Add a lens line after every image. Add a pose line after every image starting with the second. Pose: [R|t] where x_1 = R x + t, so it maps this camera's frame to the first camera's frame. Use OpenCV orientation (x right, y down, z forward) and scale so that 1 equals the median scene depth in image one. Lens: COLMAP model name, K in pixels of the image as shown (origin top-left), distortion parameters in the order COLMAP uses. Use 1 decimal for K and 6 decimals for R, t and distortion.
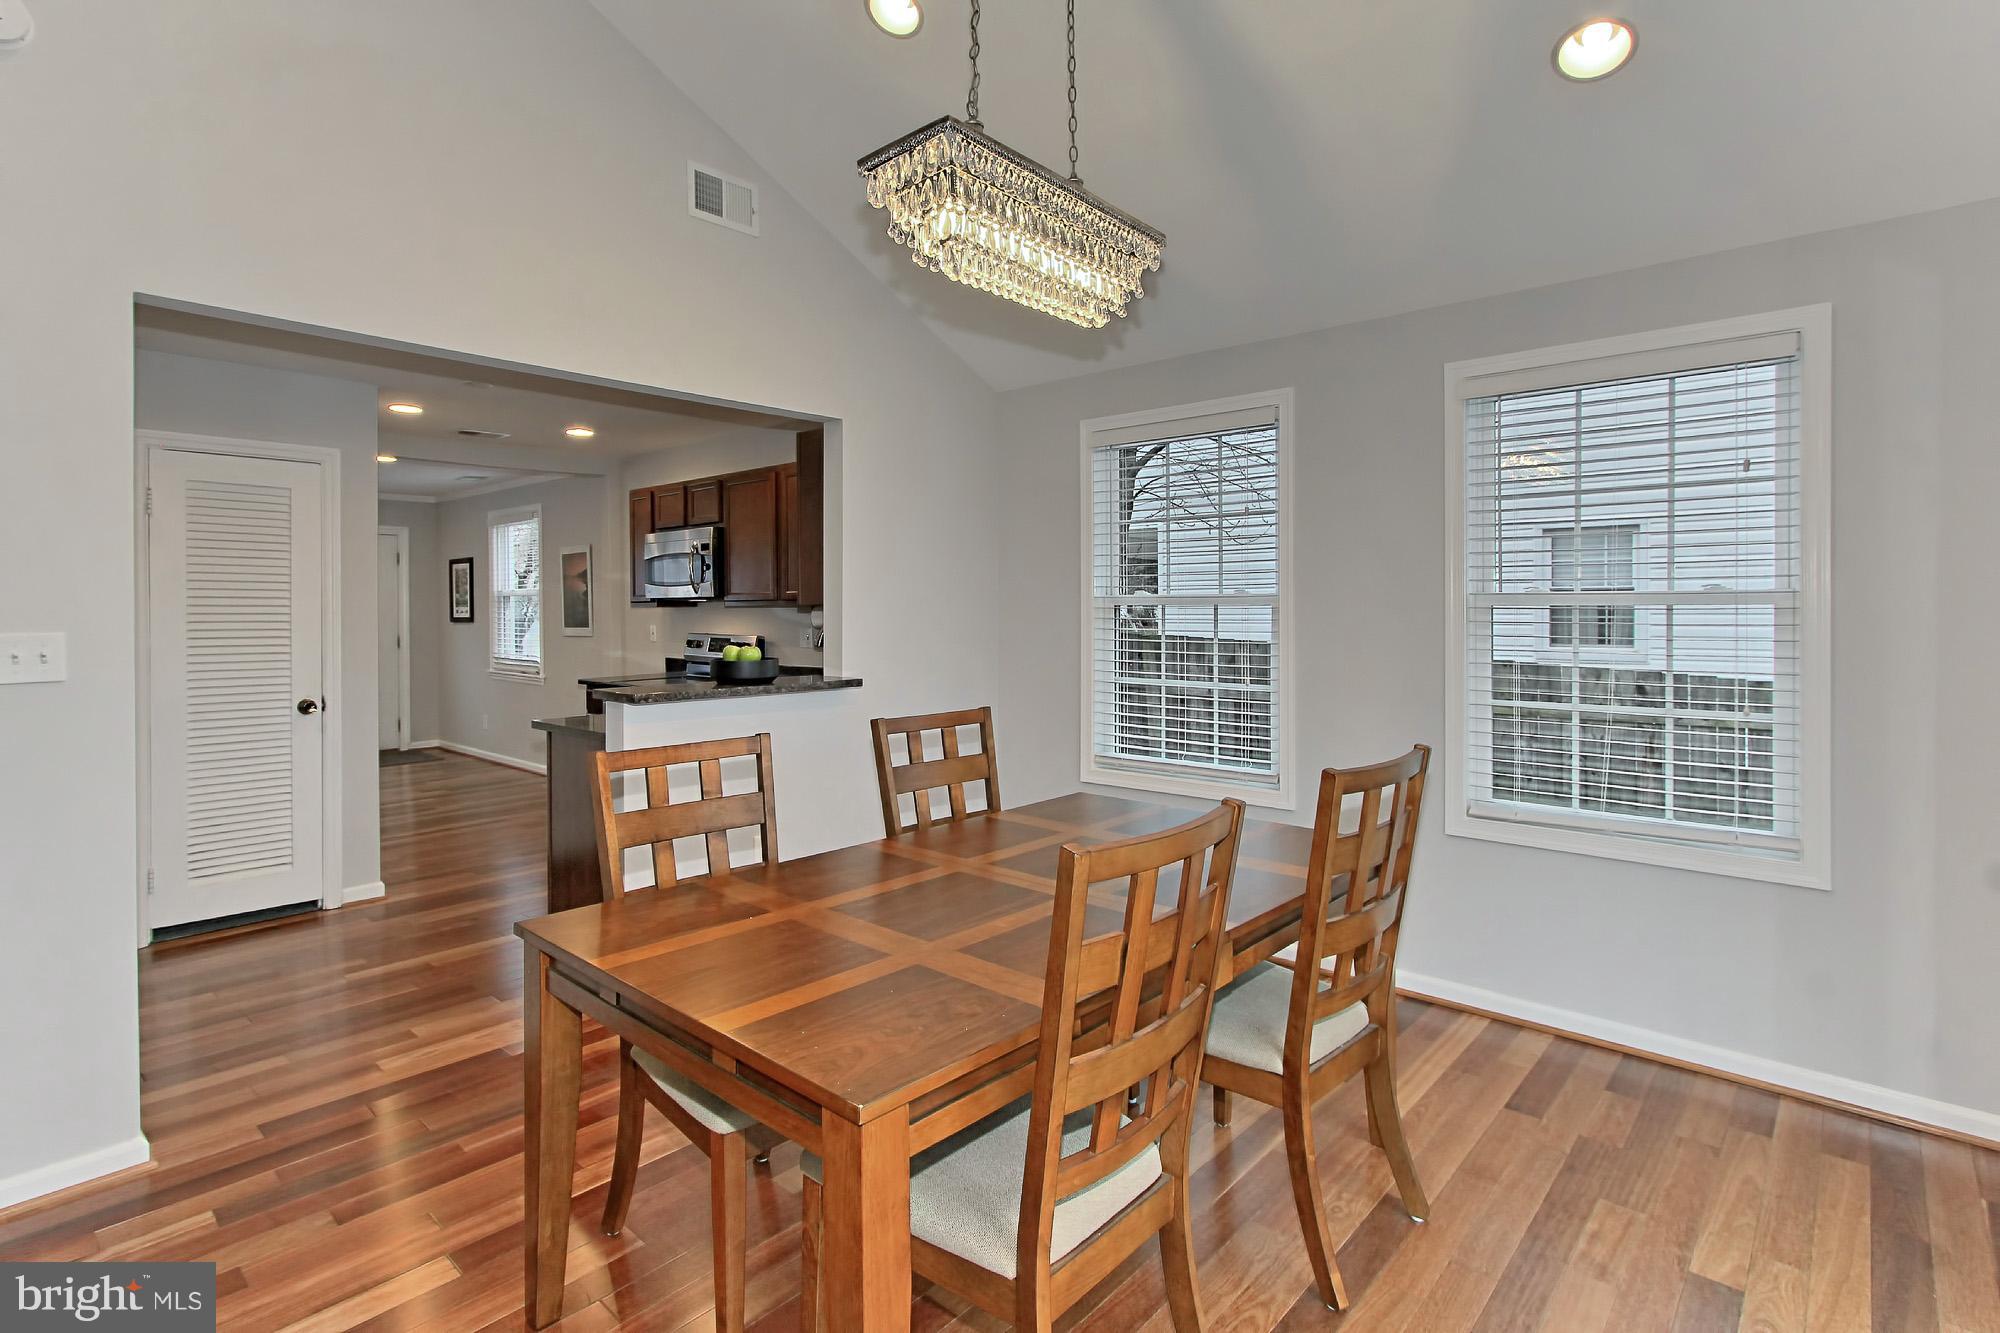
lens RADIAL K [[1040.7, 0, 1020.5], [0, 1040.7, 618.7], [0, 0, 1]] dist [-0.006179, 0.000154]
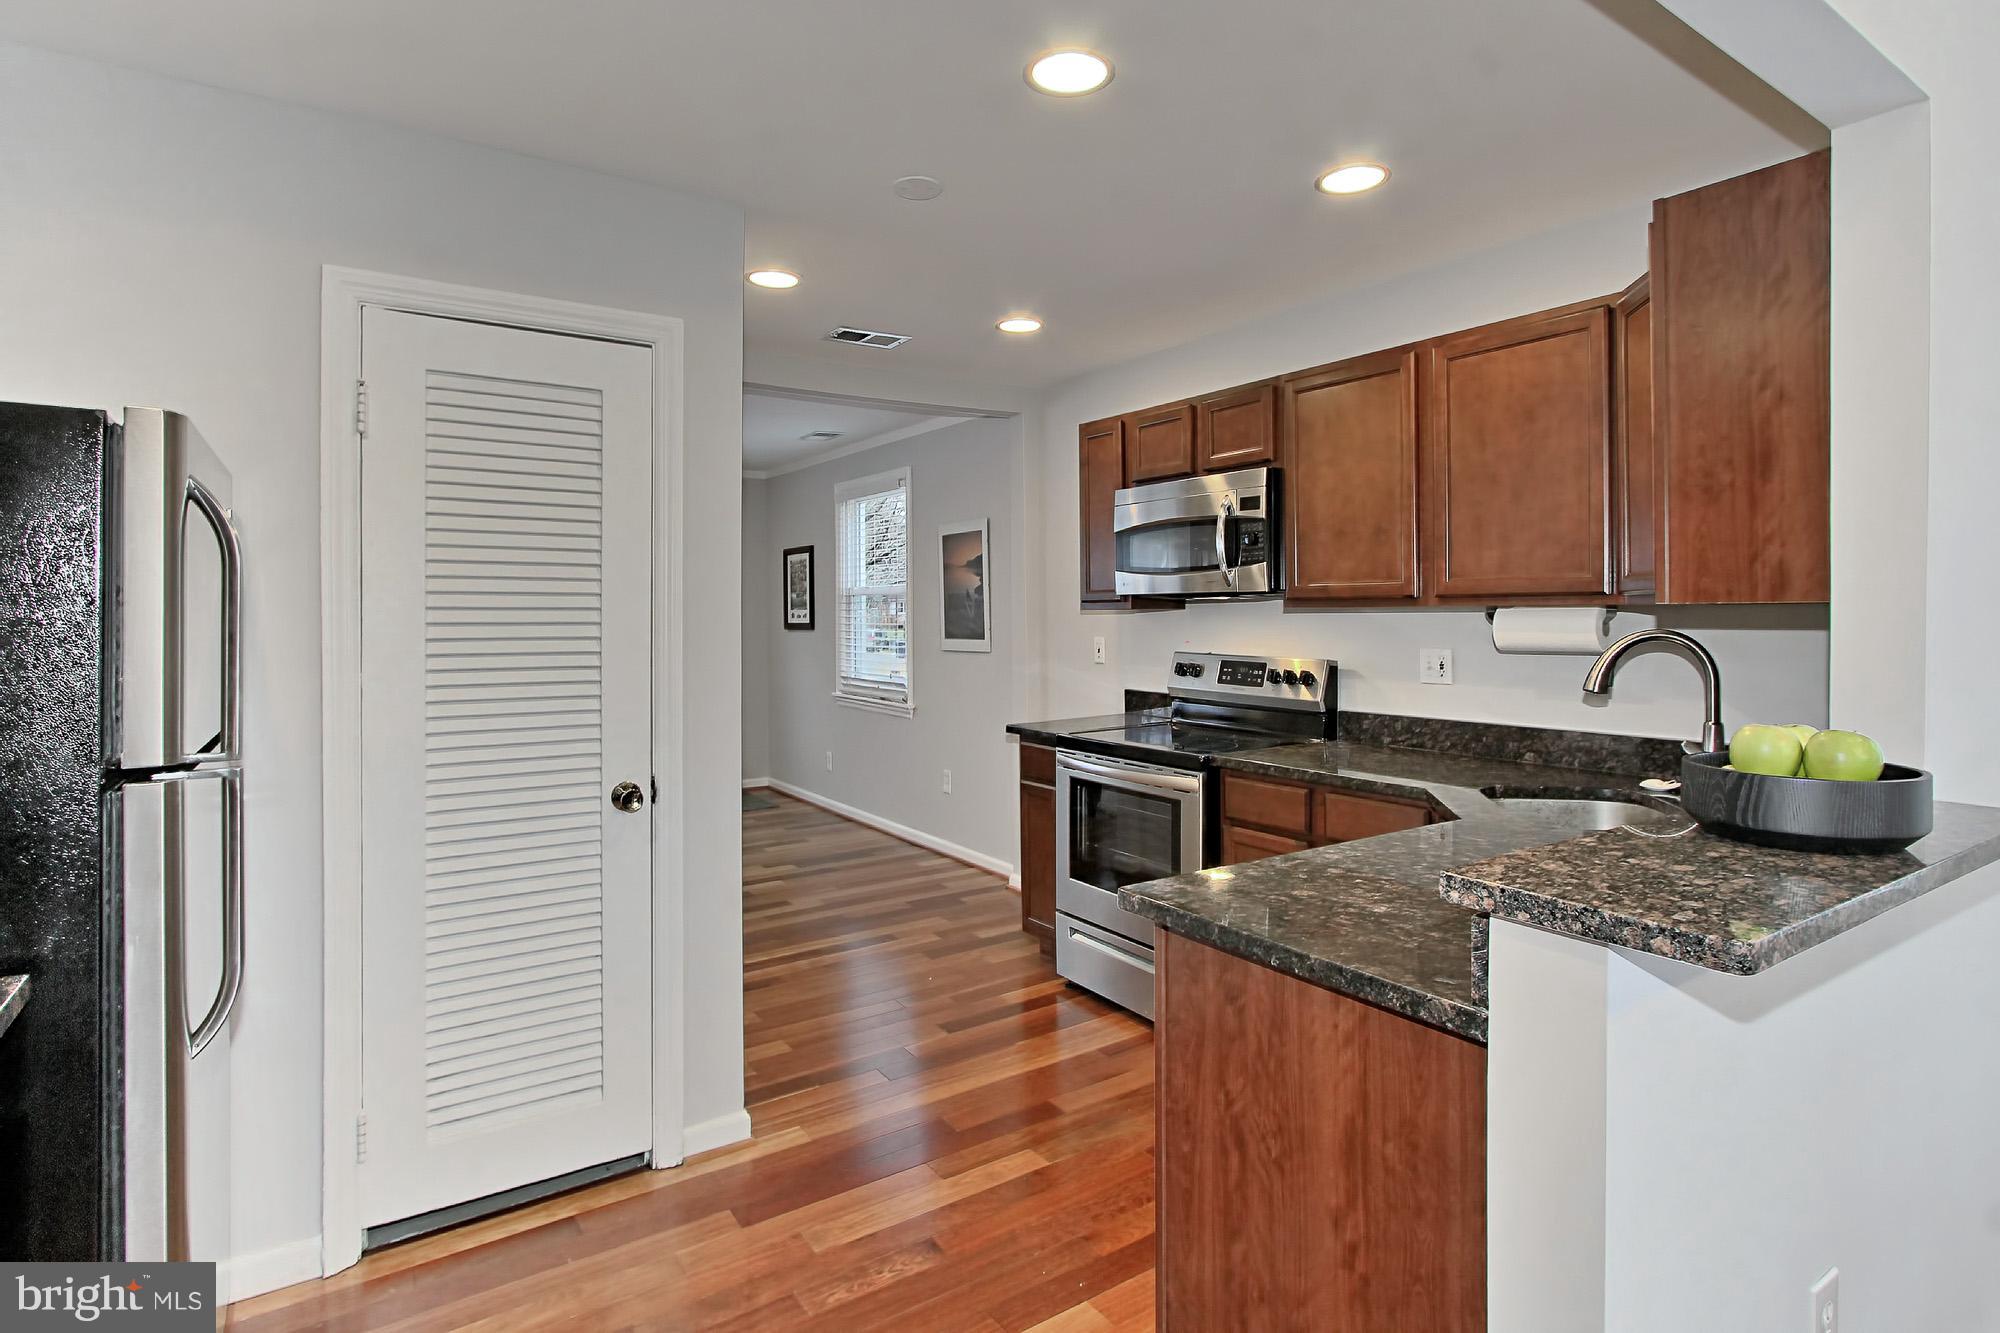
lens RADIAL K [[1039.5, 0, 1000.1], [0, 1039.5, 594.8], [0, 0, 1]] dist [-0.004779, 0.001028]
pose [[0.968123, -0.008171, -0.250343, -0.265174], [0.002492, 0.999732, -0.022995, -0.005678], [0.250464, 0.021638, 0.967884, 0.381631]]
